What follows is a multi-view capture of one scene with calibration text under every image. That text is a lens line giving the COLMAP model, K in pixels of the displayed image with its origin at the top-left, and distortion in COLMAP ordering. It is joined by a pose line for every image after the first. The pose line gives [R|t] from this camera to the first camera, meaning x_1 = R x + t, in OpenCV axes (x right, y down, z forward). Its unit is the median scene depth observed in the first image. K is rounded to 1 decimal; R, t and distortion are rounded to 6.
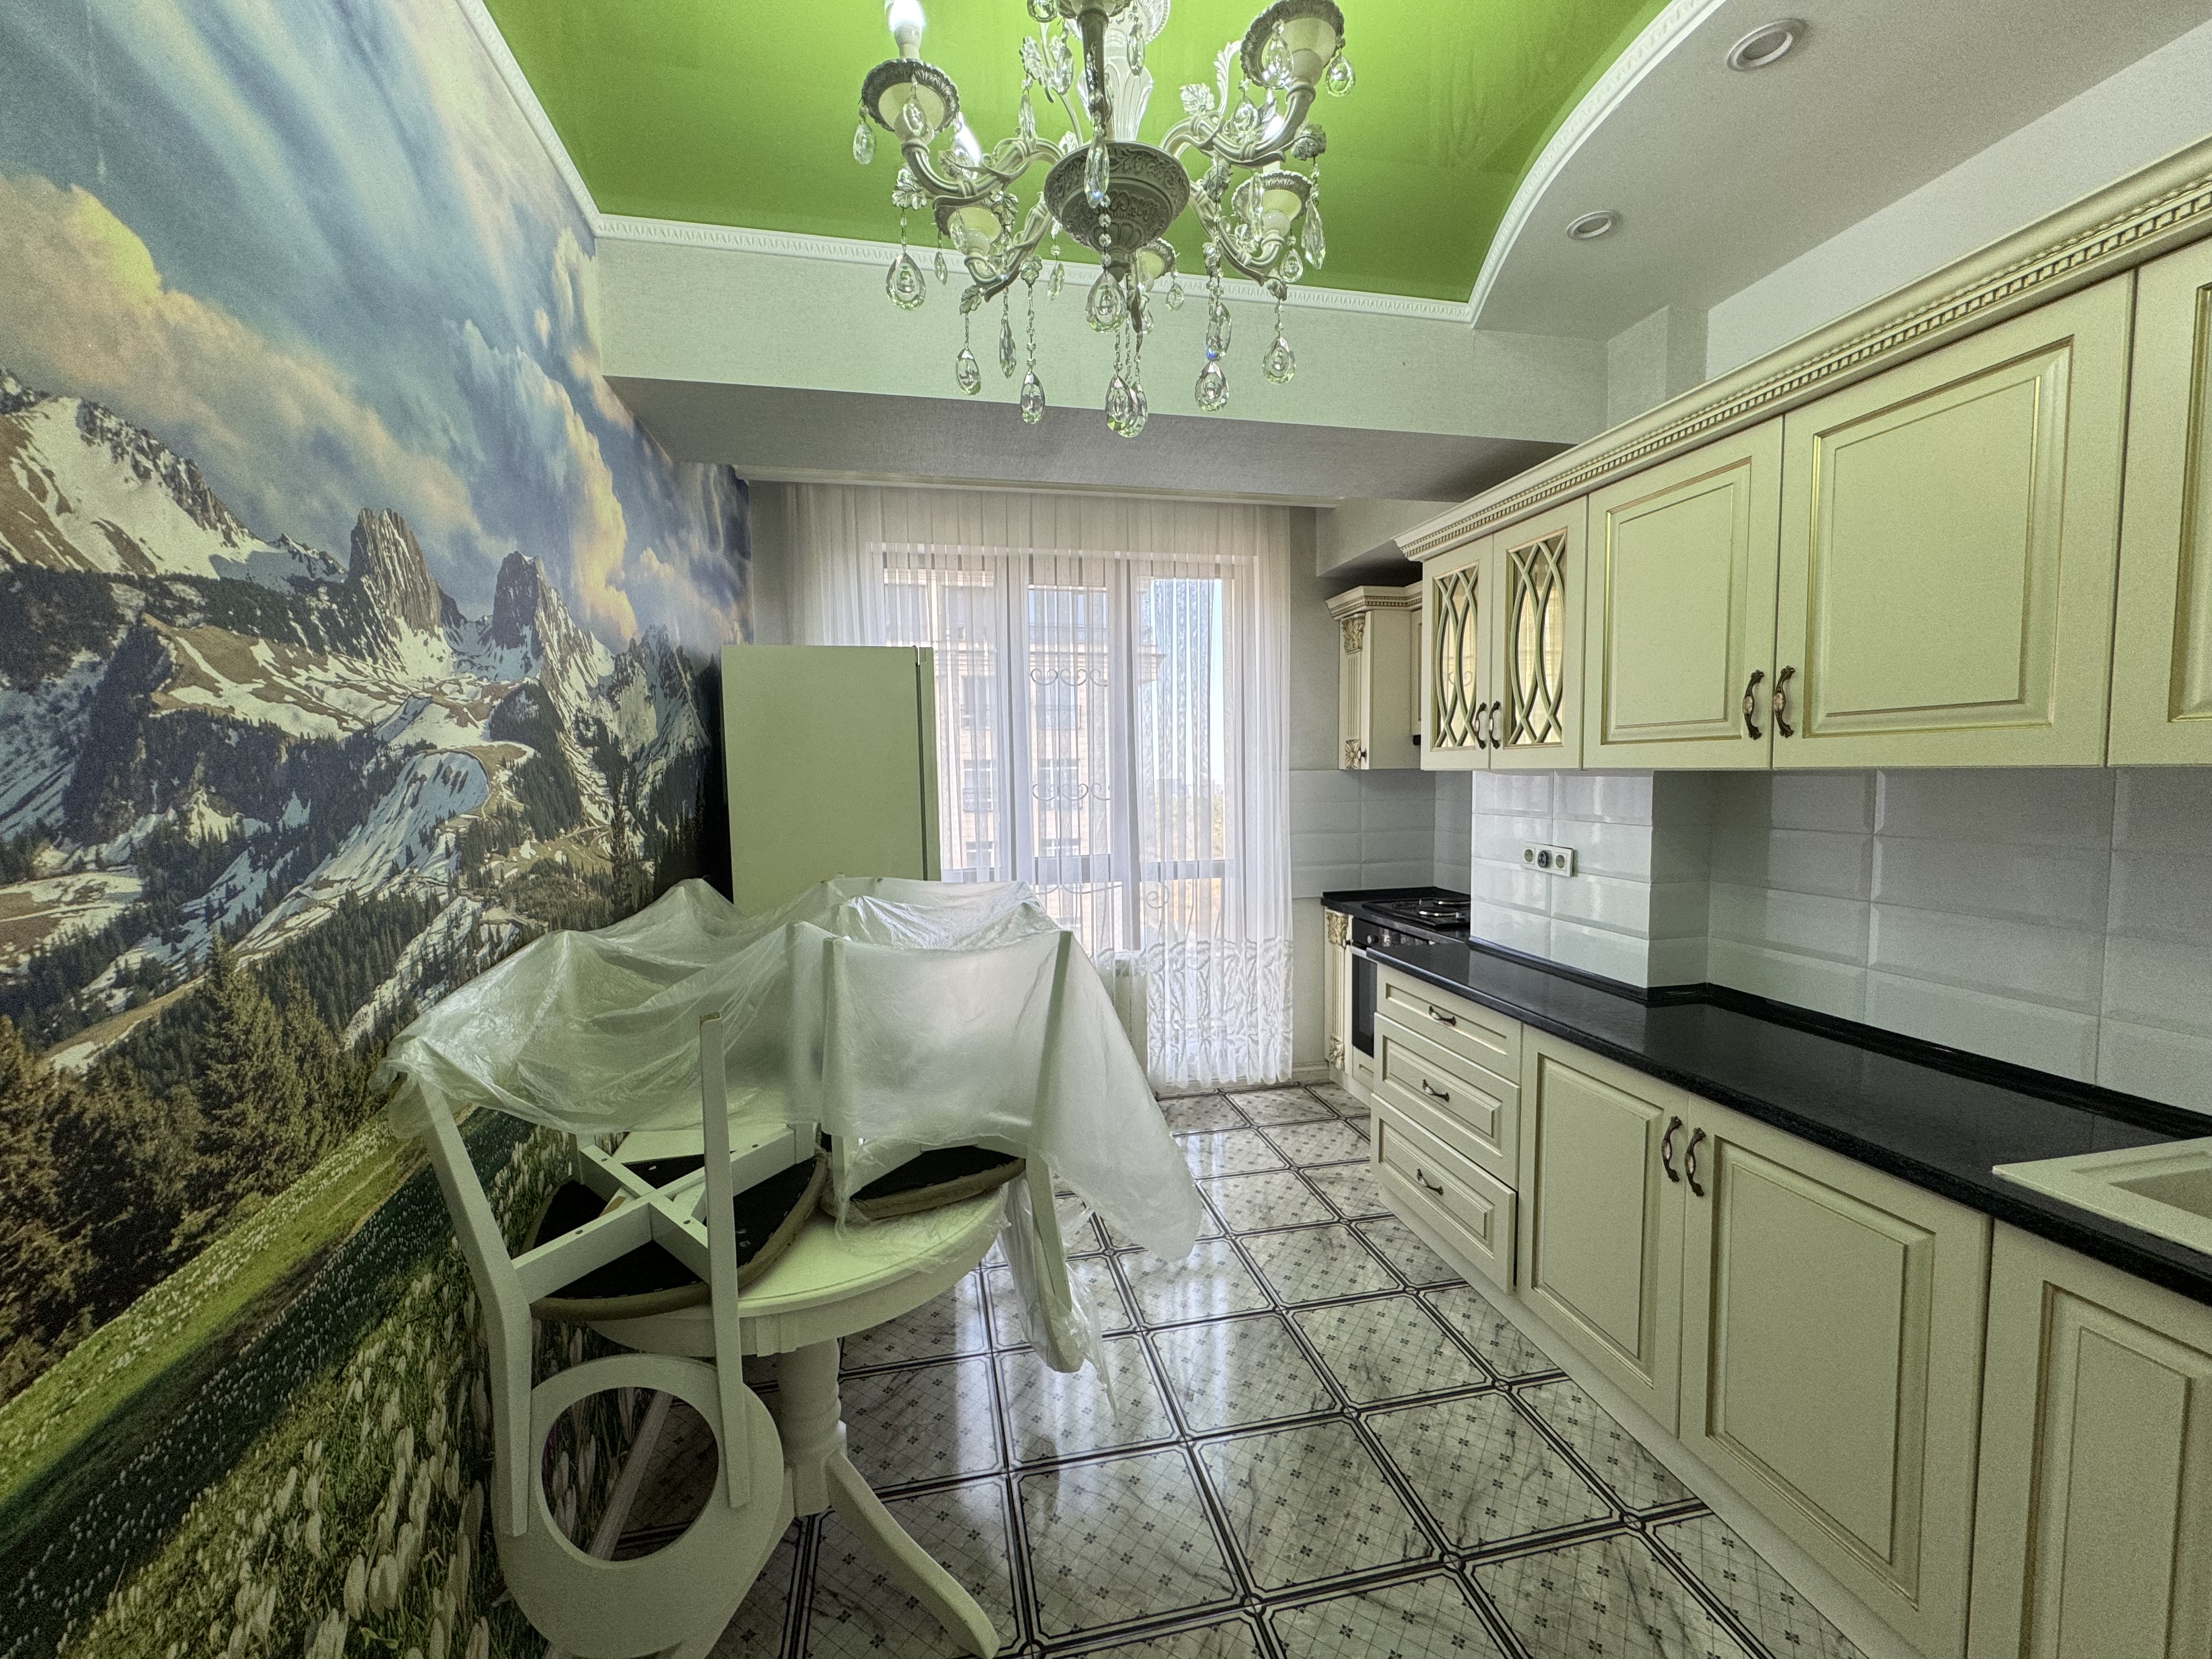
lens RADIAL K [[880.5, 0, 1097.7], [0, 880.5, 839.7], [0, 0, 1]] dist [-0.002835, -0.000129]
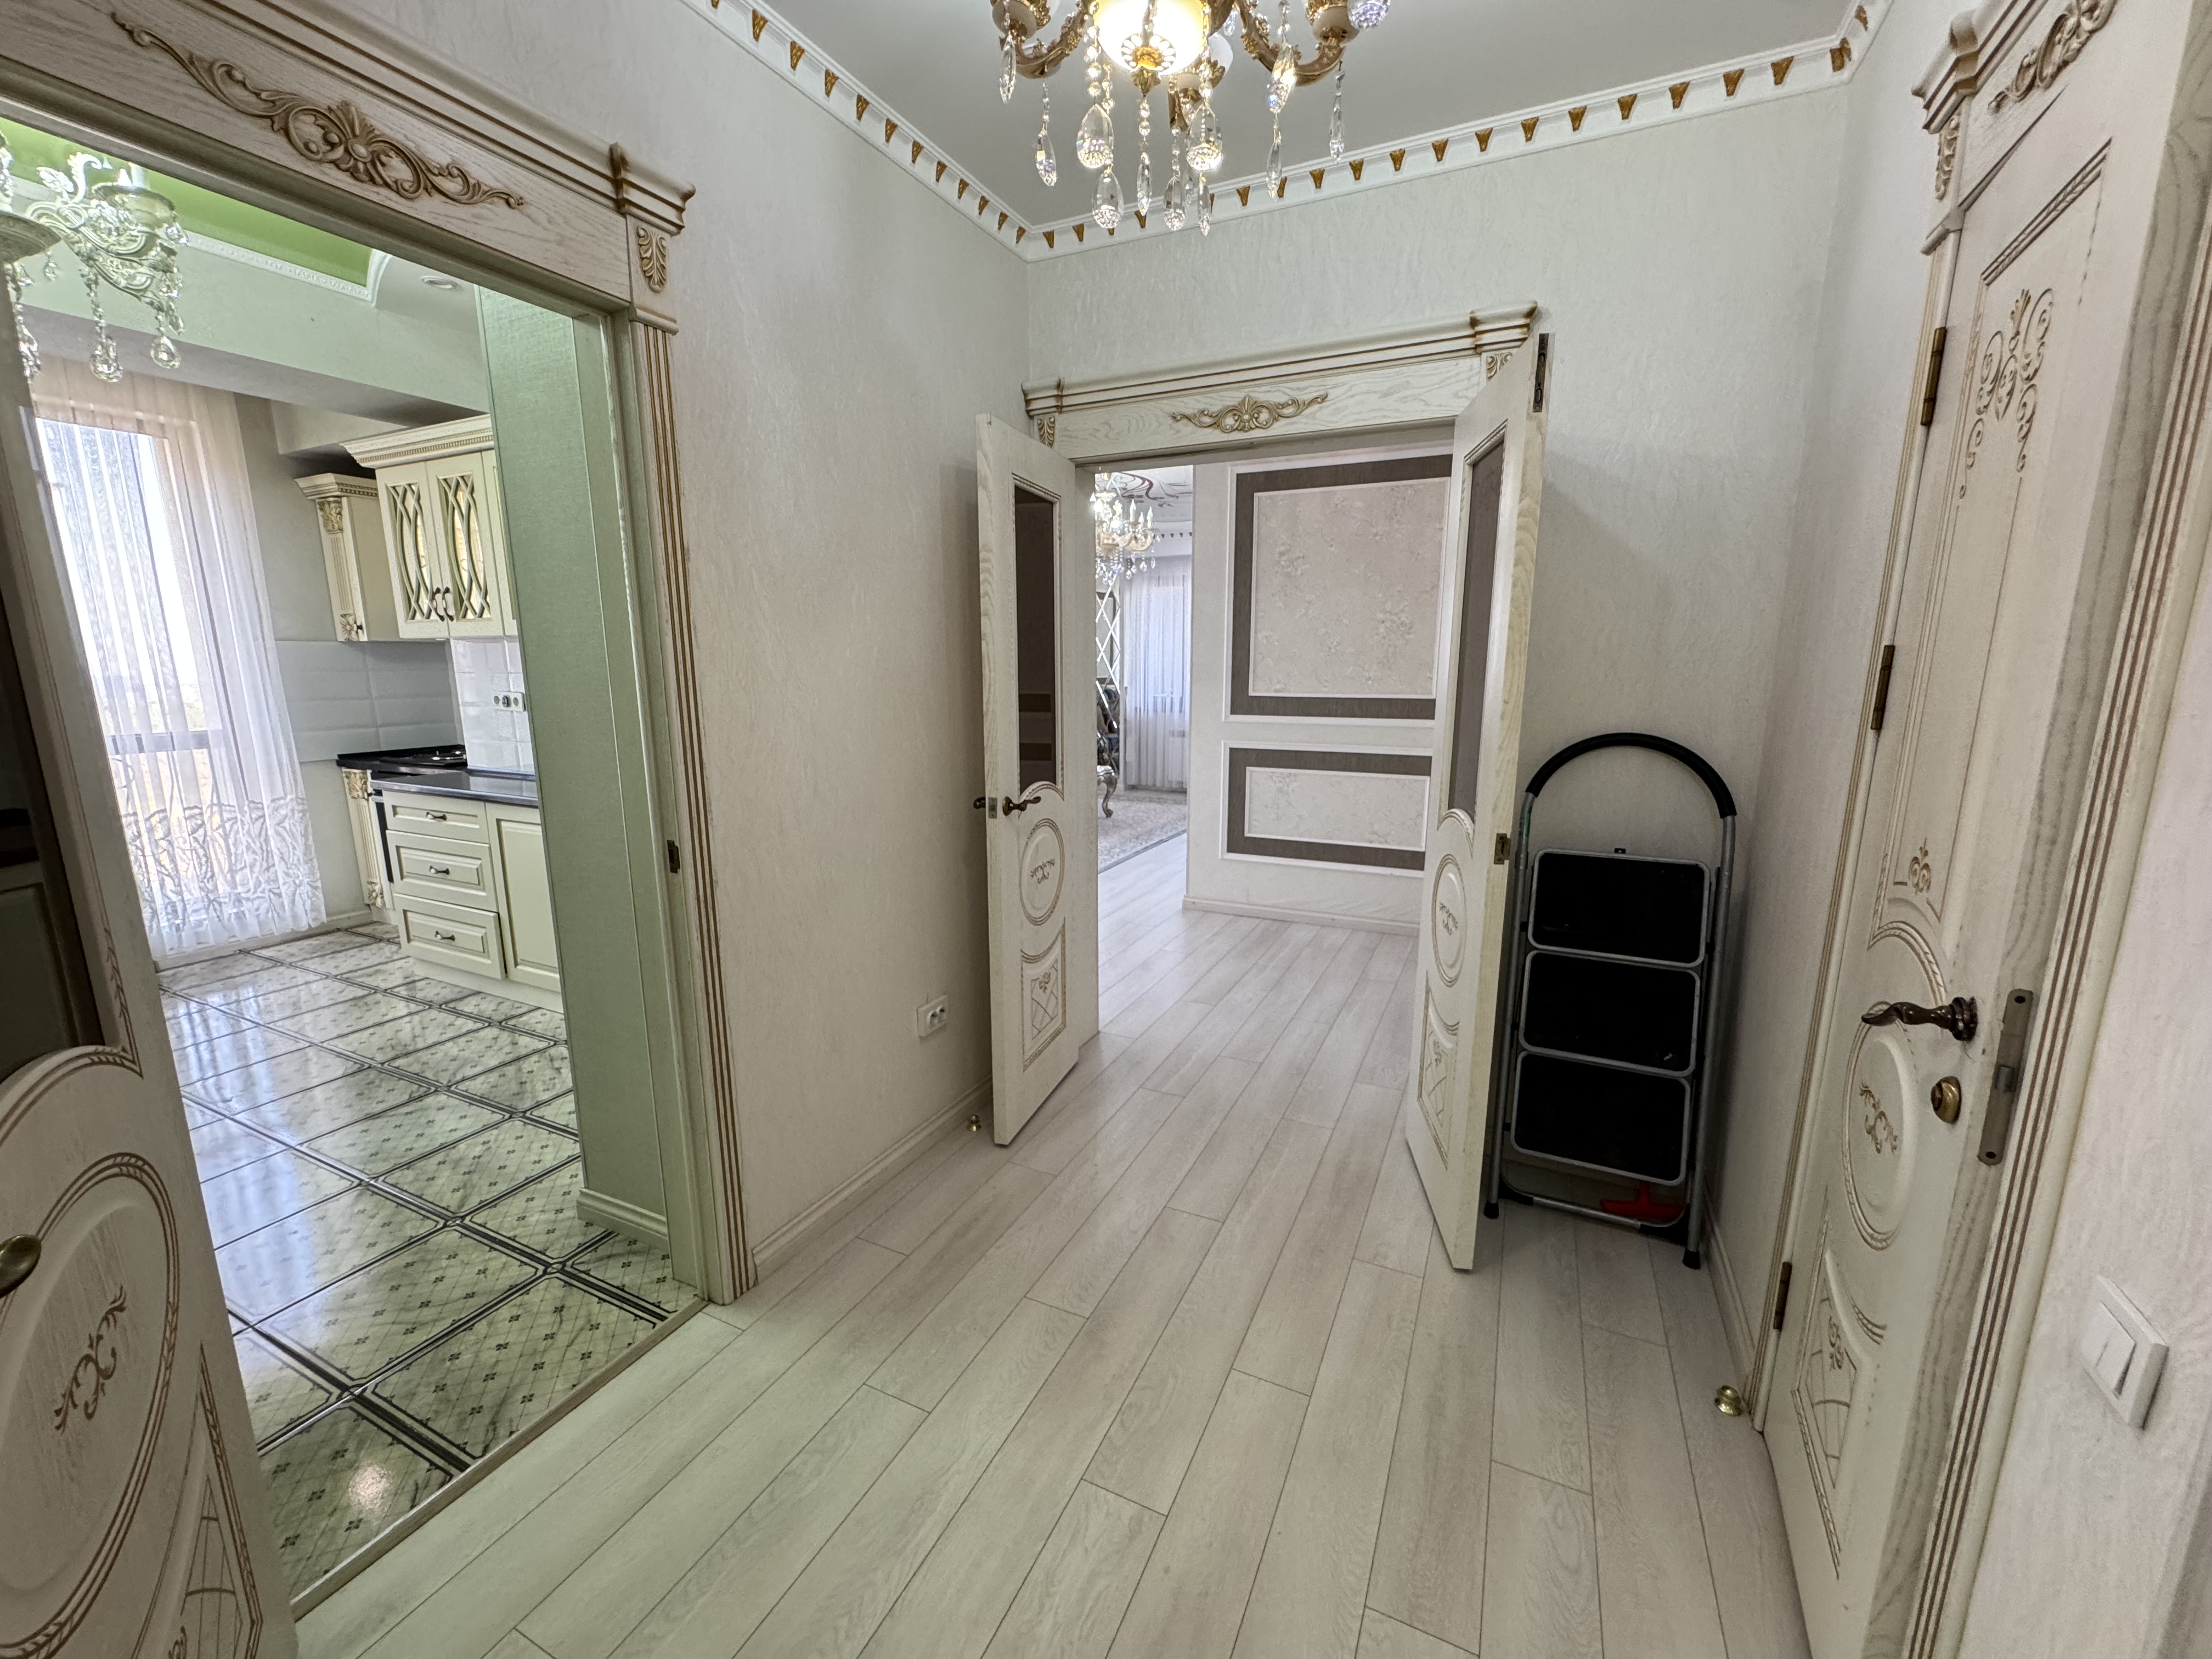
lens RADIAL K [[880.5, 0, 1108.6], [0, 880.5, 832.3], [0, 0, 1]] dist [-0.002835, -0.000129]
pose [[0.601739, -0.137153, 0.786829, -0.101261], [0.053806, 0.989869, 0.131396, 0.154512], [-0.796879, -0.036730, 0.603022, -1.054388]]
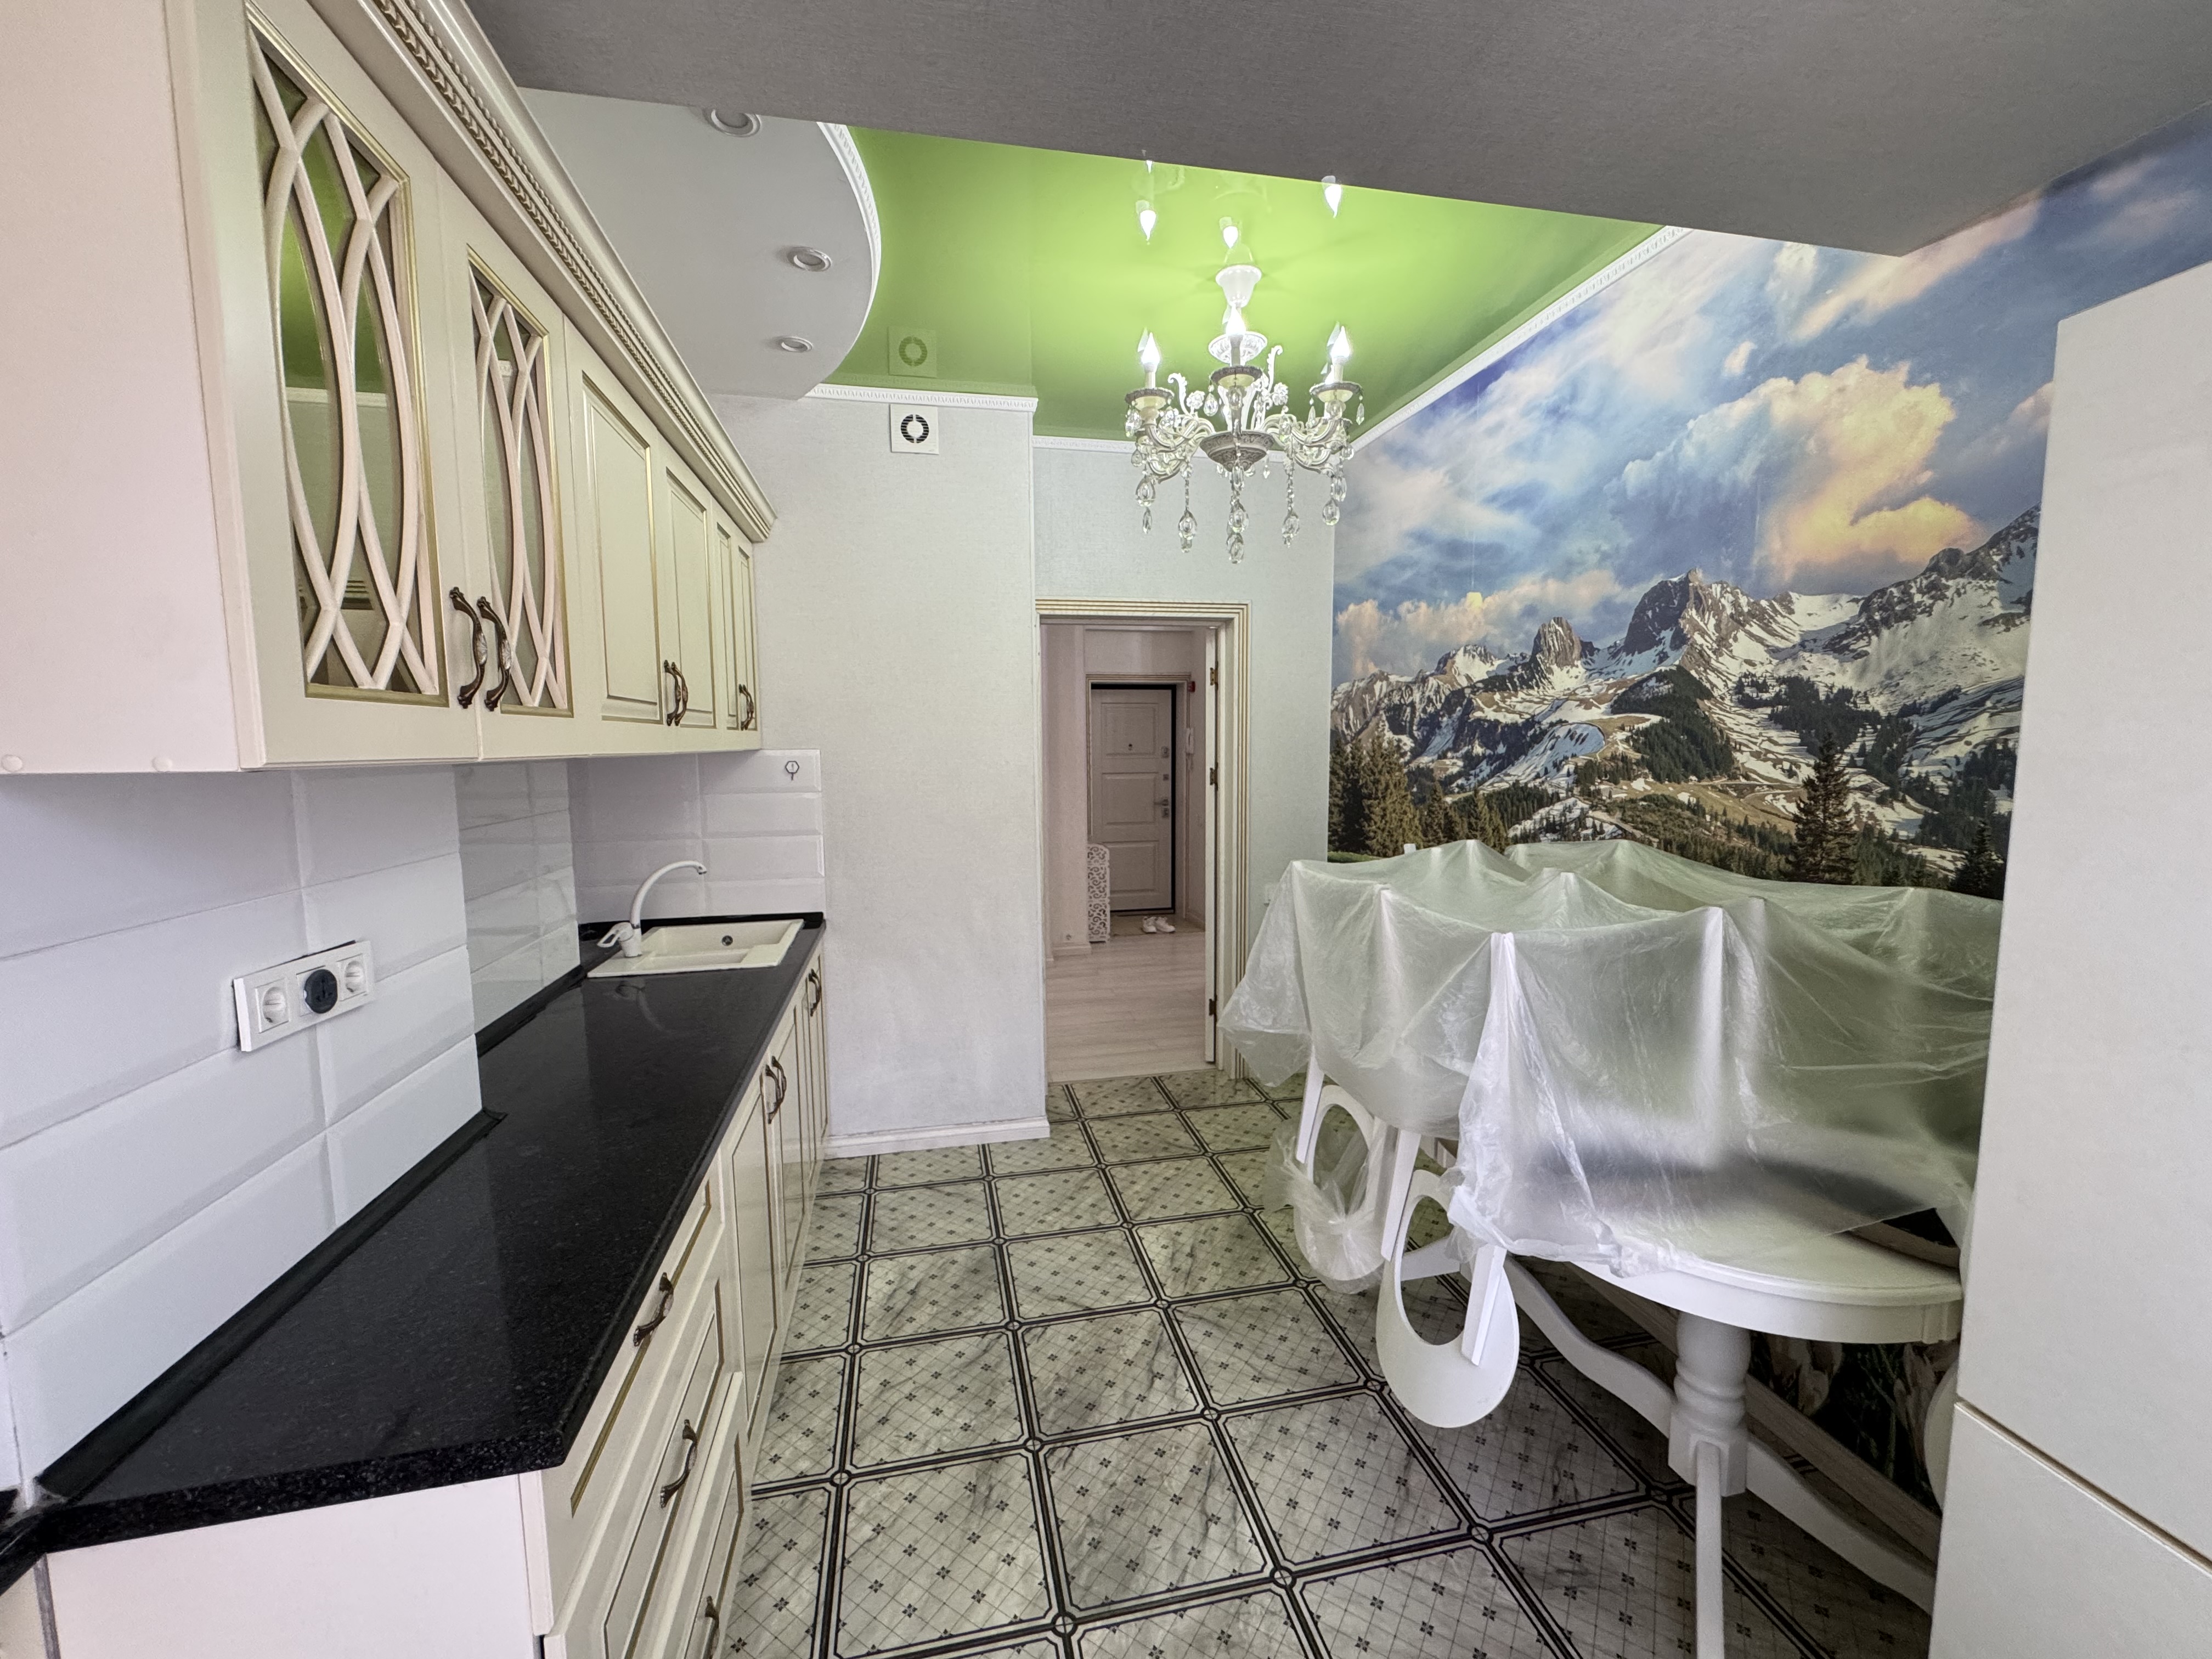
lens RADIAL K [[880.5, 0, 1106.5], [0, 880.5, 821.7], [0, 0, 1]] dist [-0.002835, -0.000129]
pose [[-0.999689, 0.024358, -0.005391, 0.239764], [0.023102, 0.985443, 0.168429, -0.173595], [0.009416, 0.168252, -0.985699, 2.150674]]
